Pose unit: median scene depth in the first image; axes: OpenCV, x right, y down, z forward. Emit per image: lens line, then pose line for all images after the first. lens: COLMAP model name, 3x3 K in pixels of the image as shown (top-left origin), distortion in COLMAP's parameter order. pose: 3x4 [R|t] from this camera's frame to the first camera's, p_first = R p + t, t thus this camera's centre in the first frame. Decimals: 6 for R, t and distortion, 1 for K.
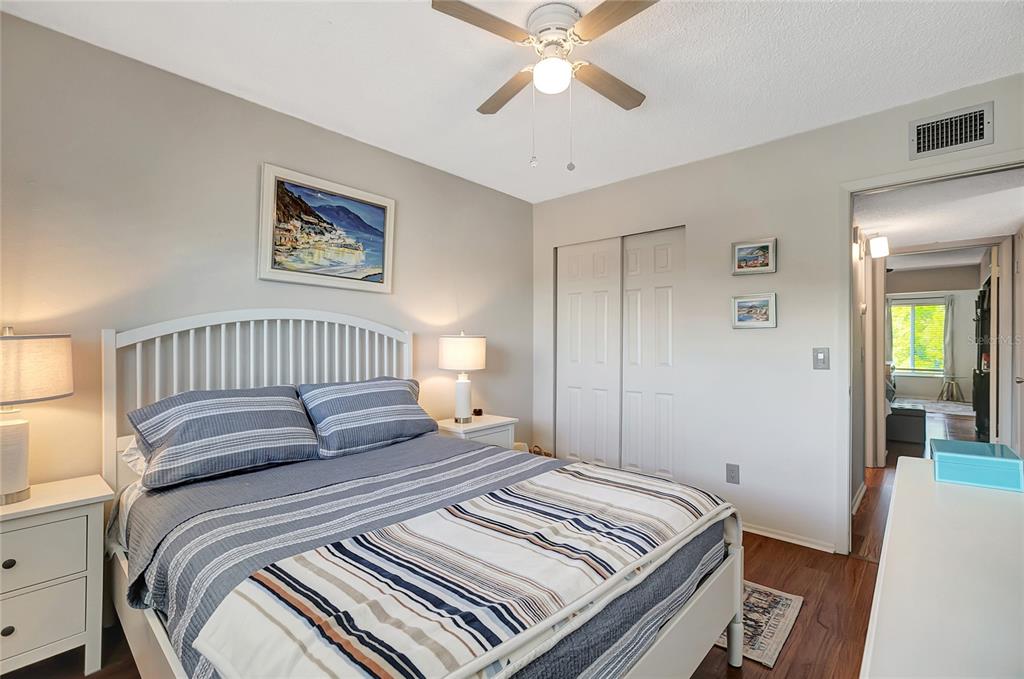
lens RADIAL K [[469.6, 0, 509.1], [0, 469.6, 344.9], [0, 0, 1]] dist [0.000666, -0.000032]
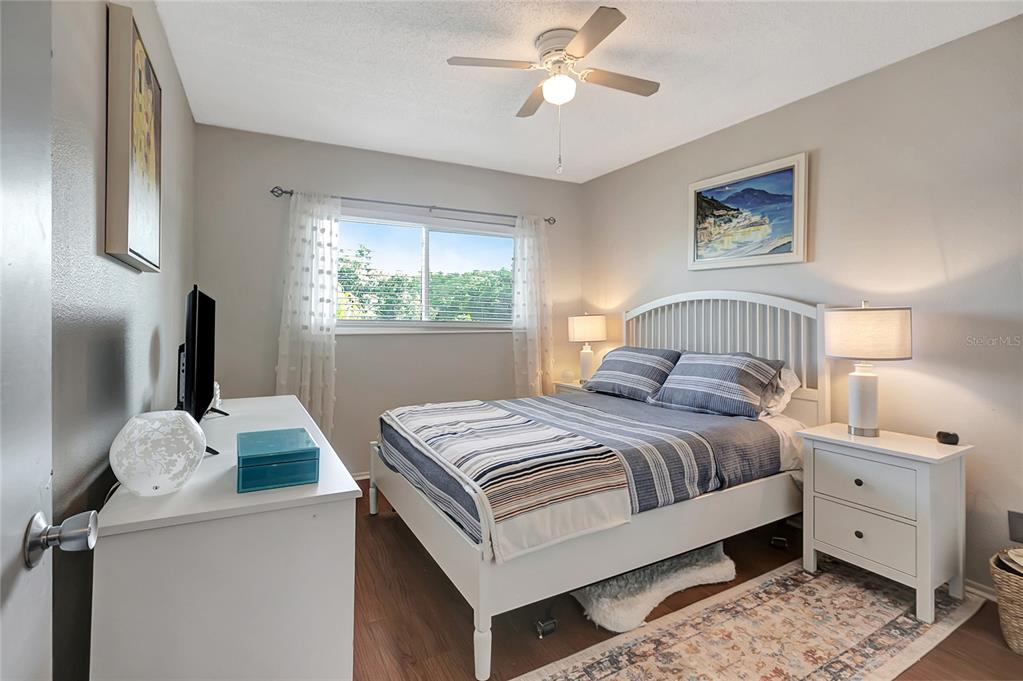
lens RADIAL K [[487.4, 0, 506.1], [0, 487.4, 320.7], [0, 0, 1]] dist [-0.000152, 0.000246]
pose [[-0.321956, 0.011937, -0.946680, 0.879811], [0.003503, 0.999929, 0.011417, -0.013664], [0.946748, 0.000360, -0.321974, 0.865158]]
